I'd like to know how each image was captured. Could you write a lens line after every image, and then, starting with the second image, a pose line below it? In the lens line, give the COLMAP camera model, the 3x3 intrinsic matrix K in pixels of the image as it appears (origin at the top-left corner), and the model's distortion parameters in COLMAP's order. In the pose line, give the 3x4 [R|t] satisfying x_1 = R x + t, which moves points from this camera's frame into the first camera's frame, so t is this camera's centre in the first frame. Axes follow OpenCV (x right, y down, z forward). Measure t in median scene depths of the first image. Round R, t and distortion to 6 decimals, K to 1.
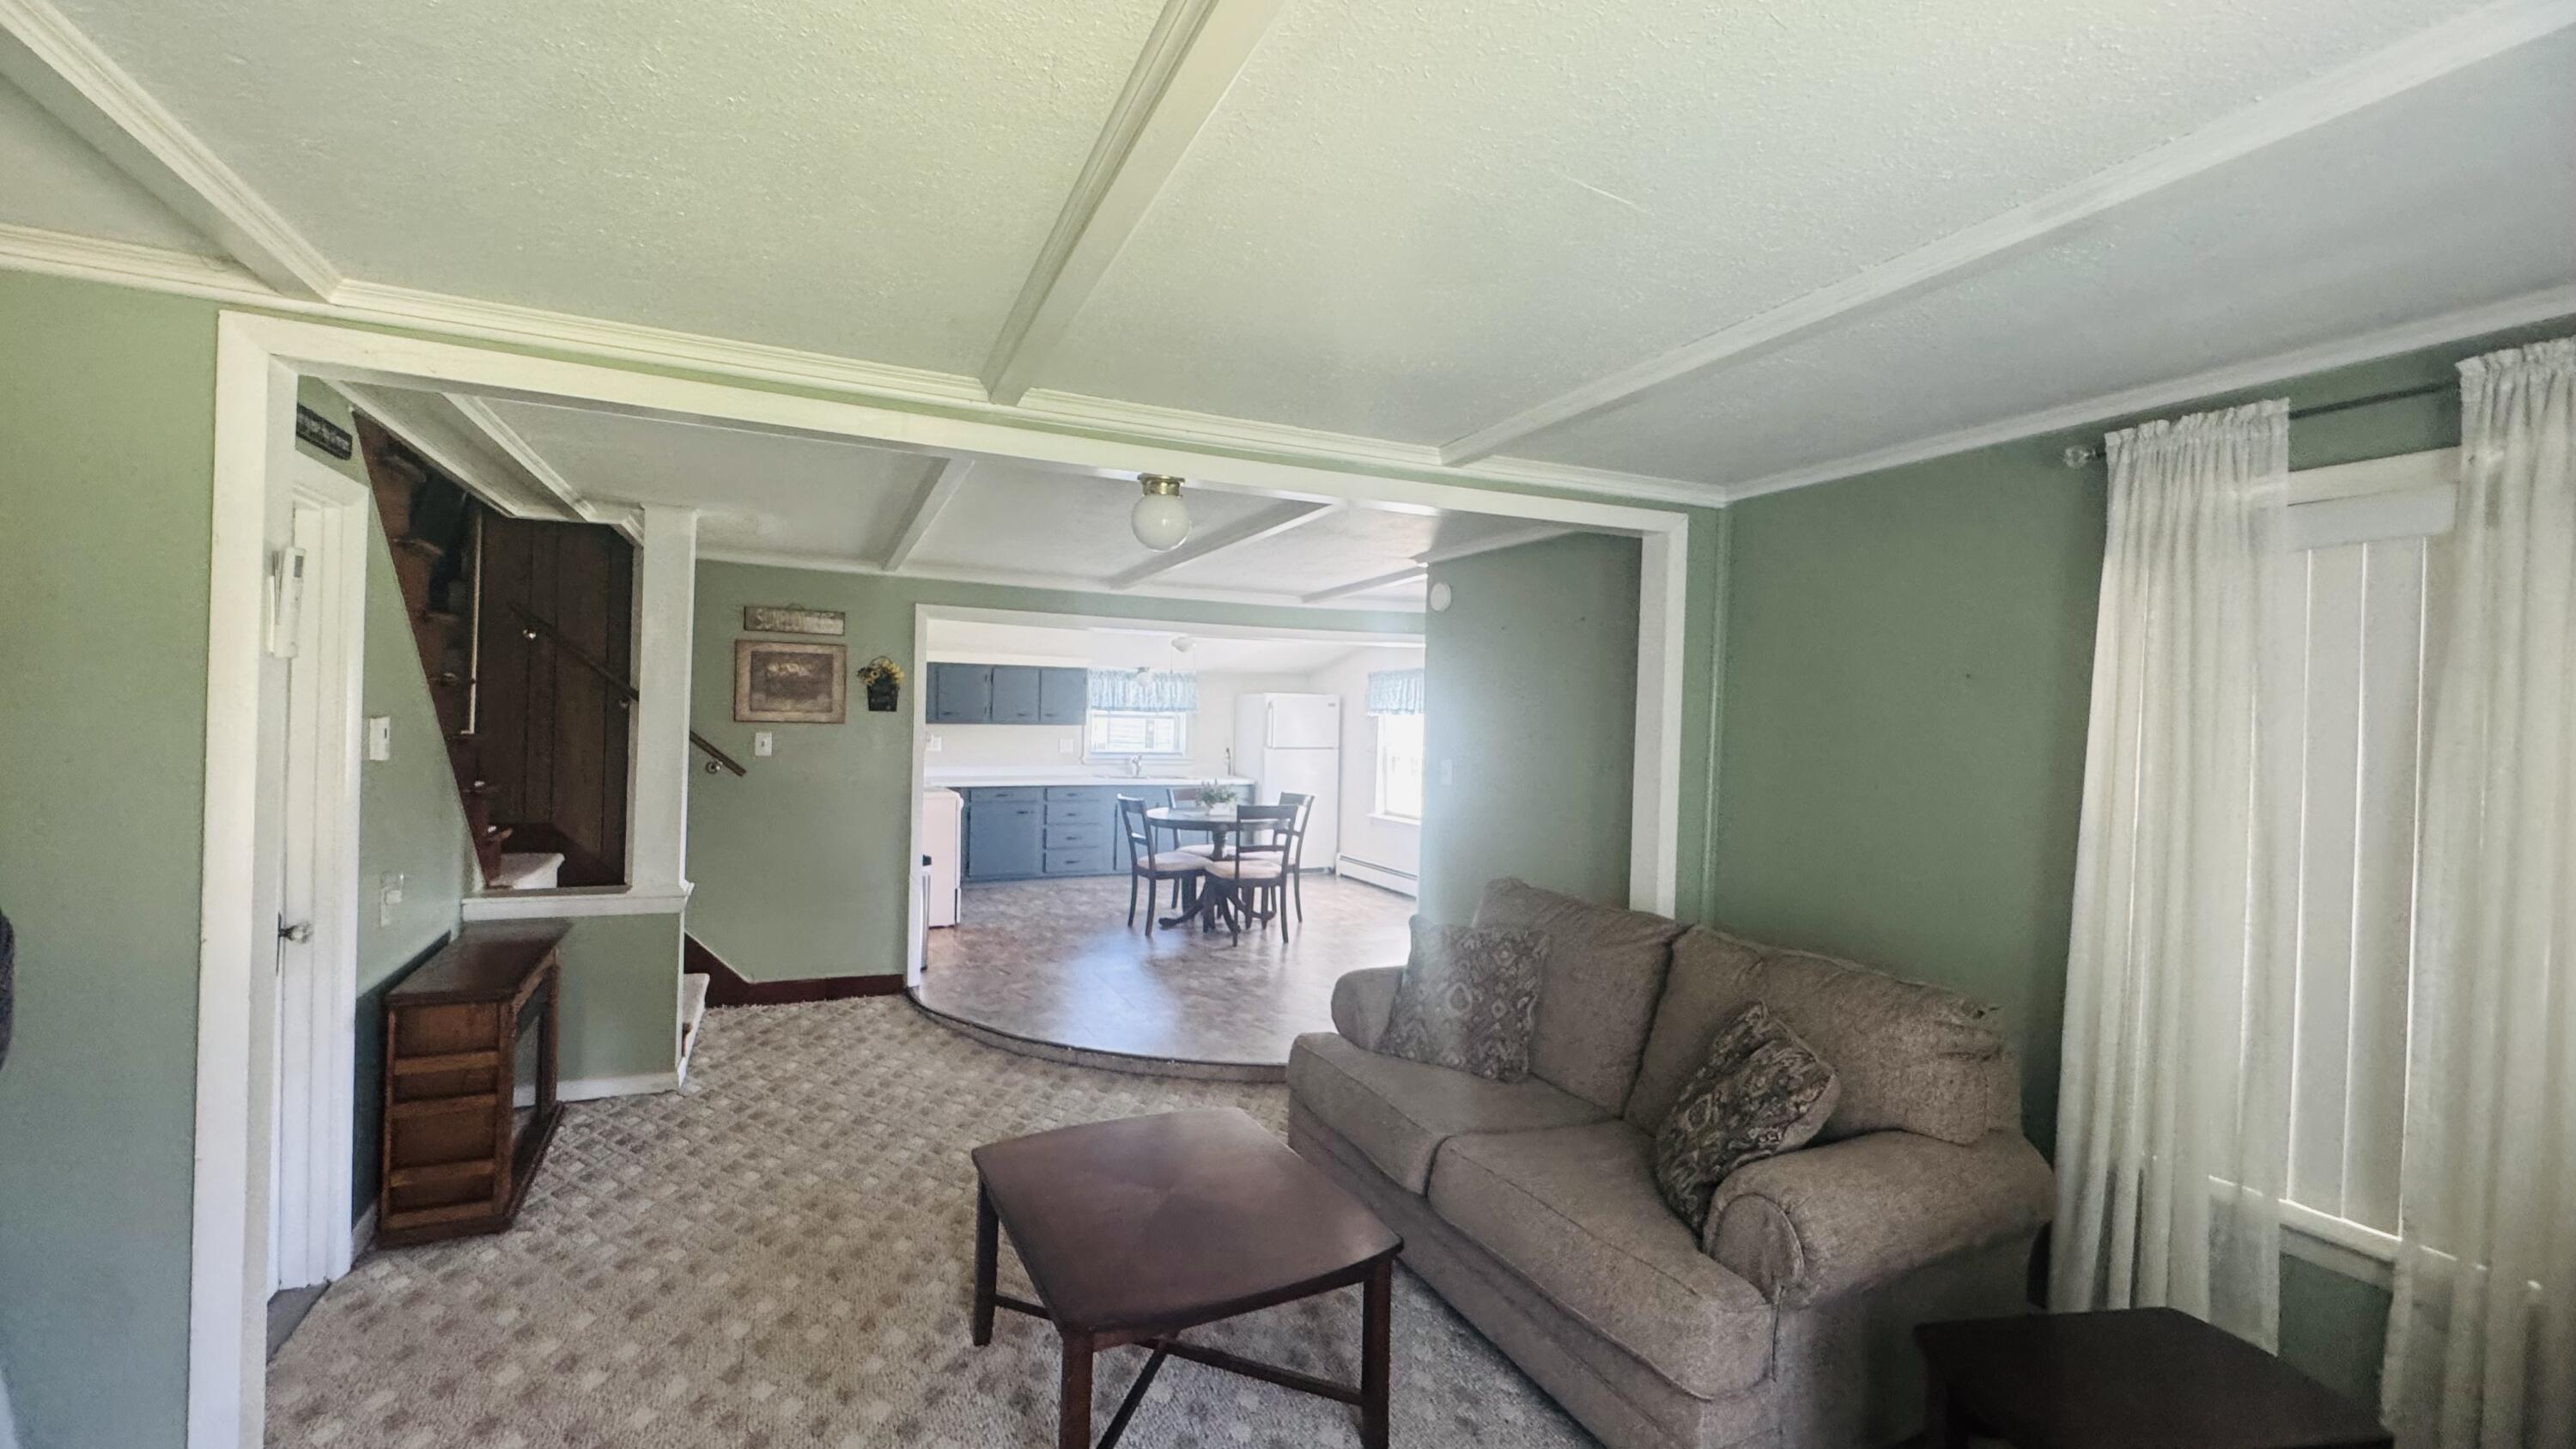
lens RADIAL K [[1031.3, 0, 1285.3], [0, 1031.3, 724.5], [0, 0, 1]] dist [-0.004208, -0.000194]
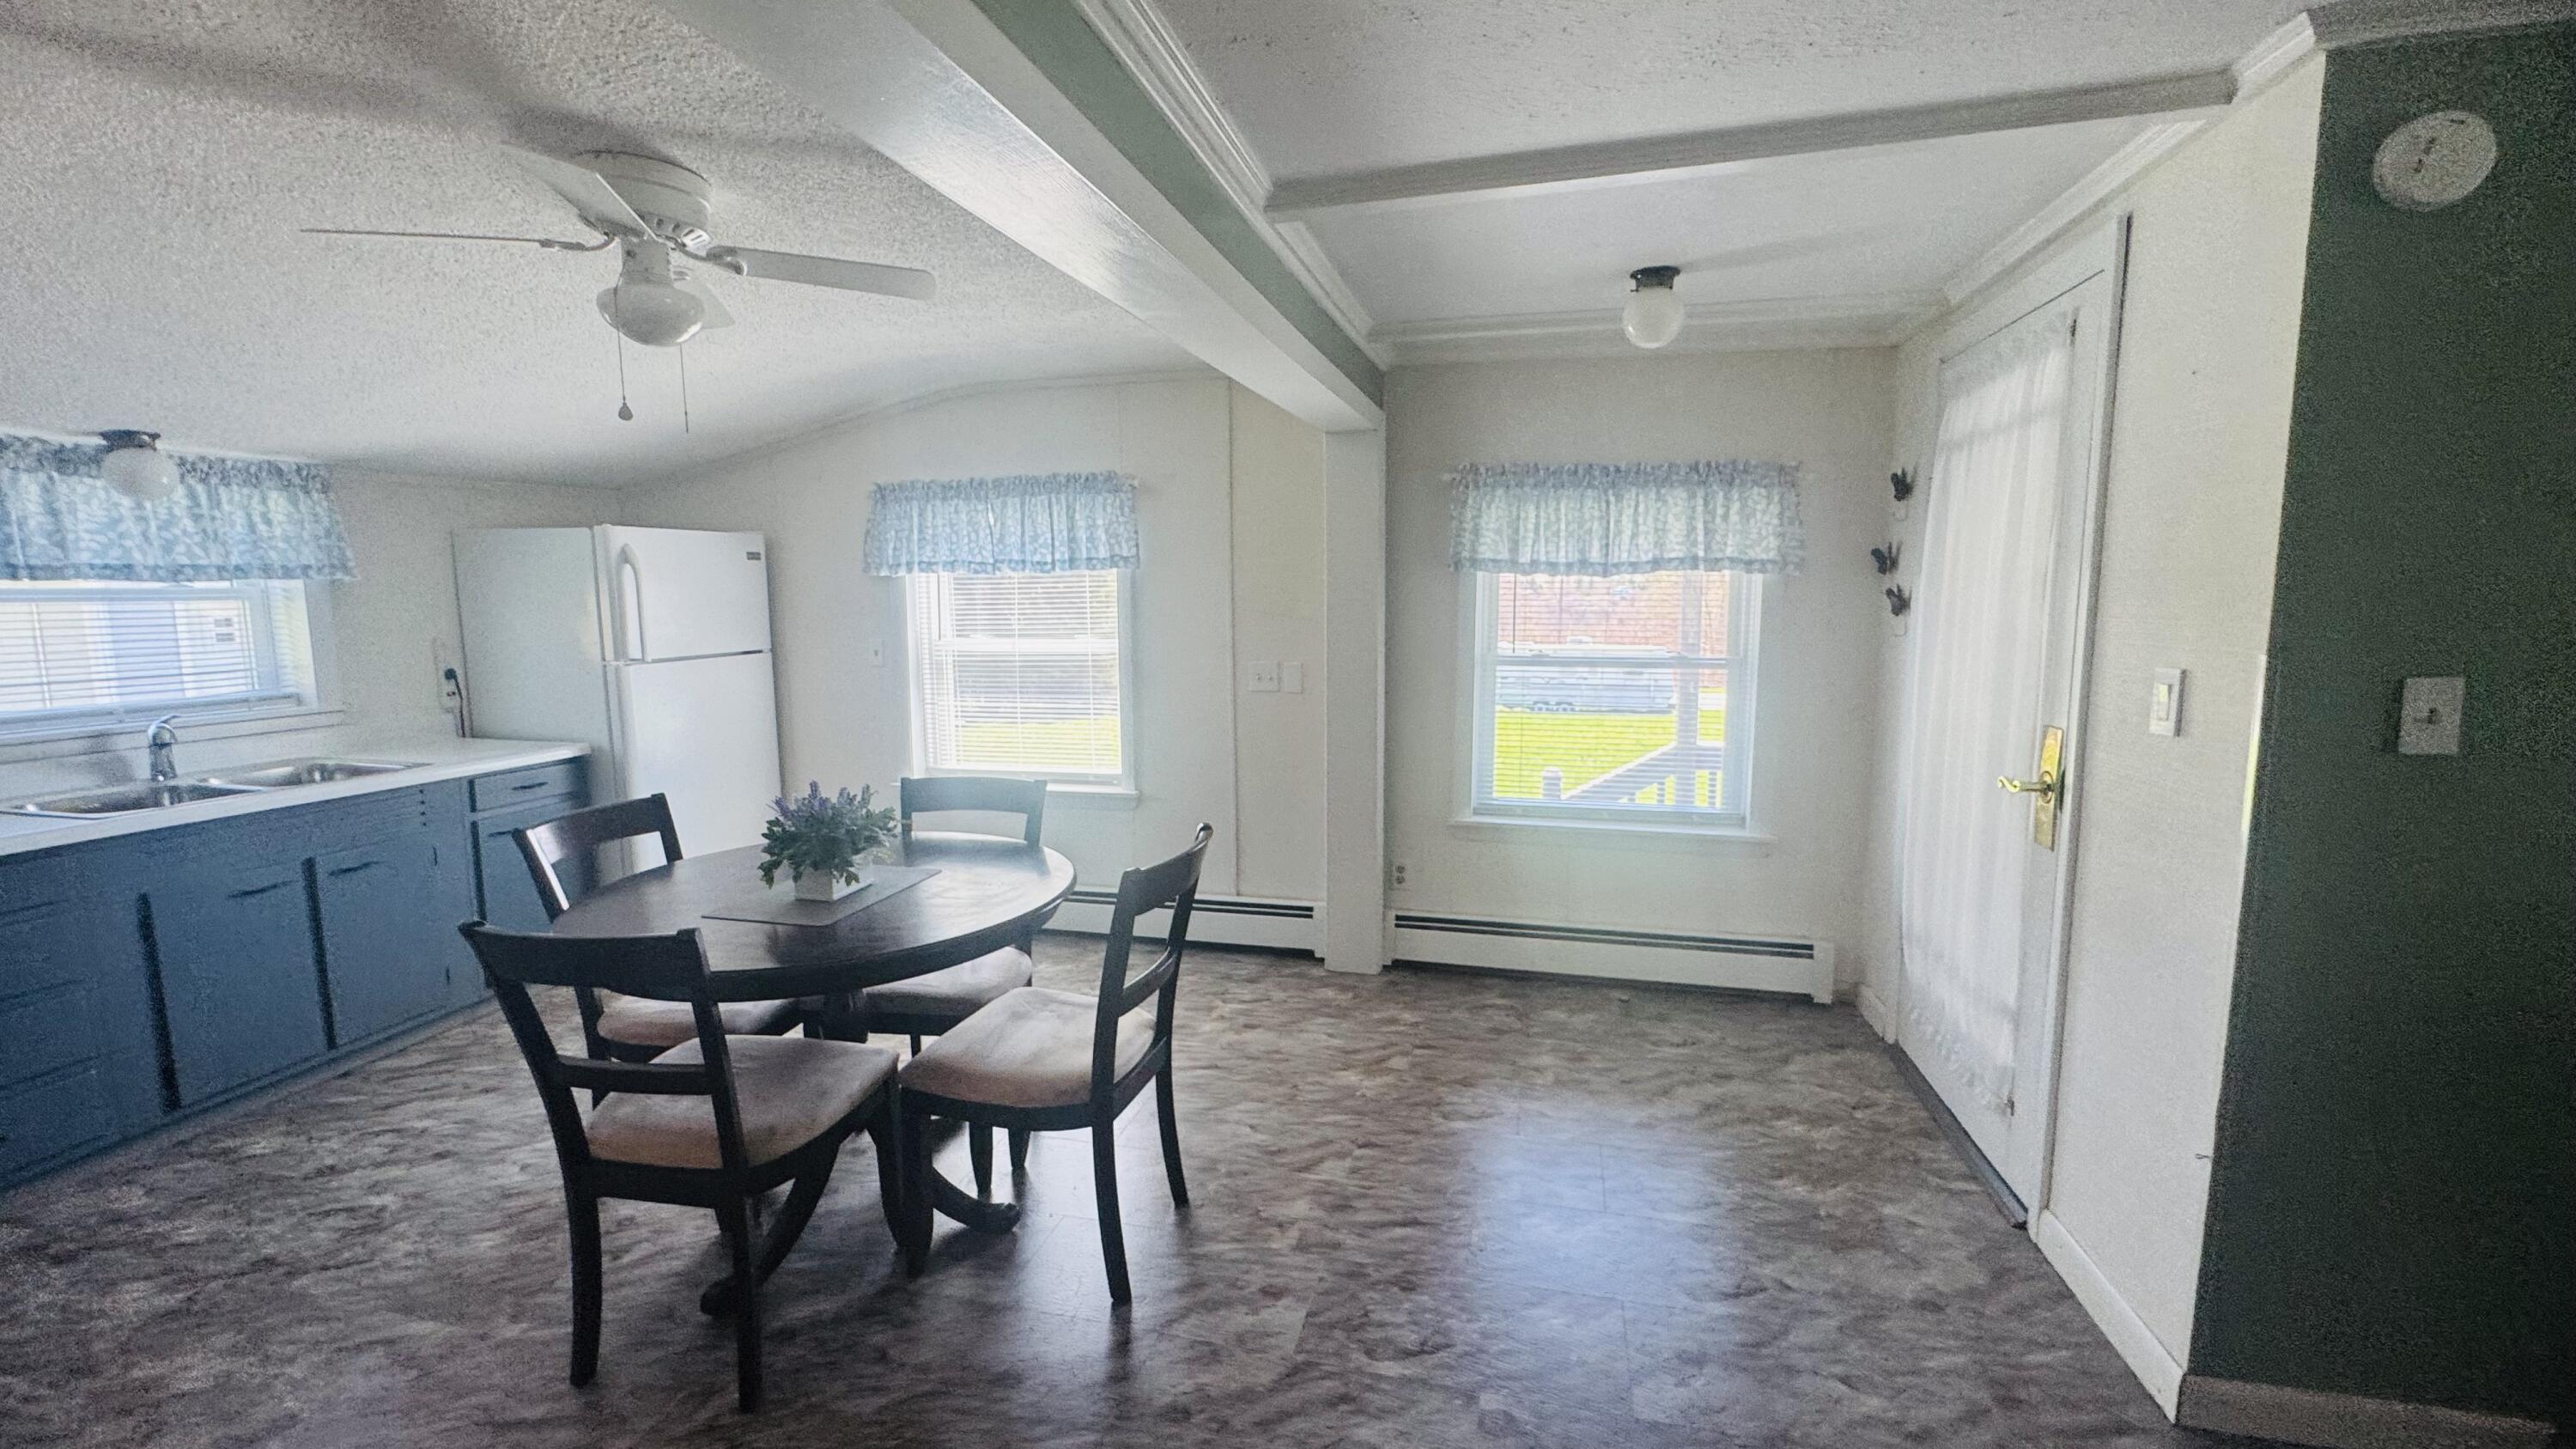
lens RADIAL K [[1031.3, 0, 1285.3], [0, 1031.3, 724.5], [0, 0, 1]] dist [-0.004208, -0.000194]
pose [[0.629021, -0.126674, 0.766998, -0.494202], [0.026671, 0.989570, 0.141560, -0.011072], [-0.776930, -0.068588, 0.625840, 1.596679]]
